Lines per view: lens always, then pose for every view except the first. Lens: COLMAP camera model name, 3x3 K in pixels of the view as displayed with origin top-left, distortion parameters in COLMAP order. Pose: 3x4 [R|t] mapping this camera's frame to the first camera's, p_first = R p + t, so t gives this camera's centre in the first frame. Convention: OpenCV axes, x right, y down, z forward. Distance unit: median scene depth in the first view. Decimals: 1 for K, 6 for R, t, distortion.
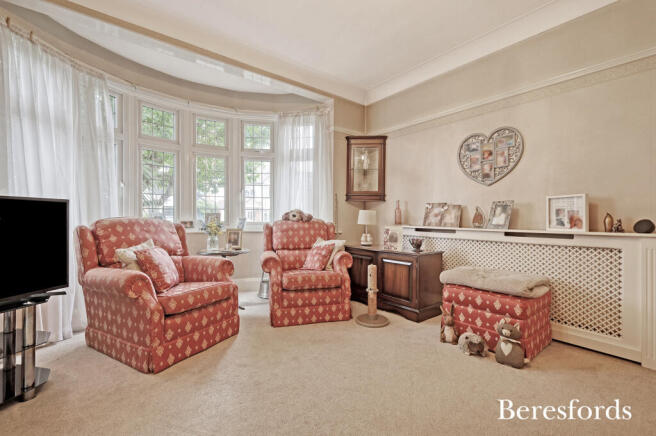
lens RADIAL K [[297.6, 0, 325.9], [0, 297.6, 216.1], [0, 0, 1]] dist [0.000054, 0.000094]
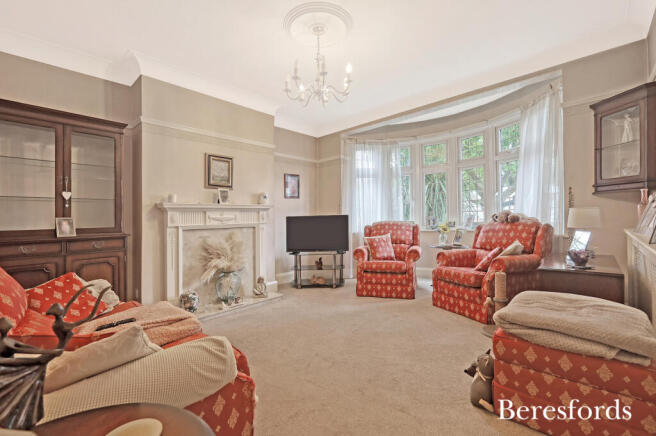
lens RADIAL K [[297.6, 0, 326.6], [0, 297.6, 220.0], [0, 0, 1]] dist [0.000054, 0.000094]
pose [[0.121450, -0.001910, -0.992596, 0.885415], [0.035440, 0.999369, 0.002414, -0.015453], [0.991965, -0.035471, 0.121441, 0.321215]]
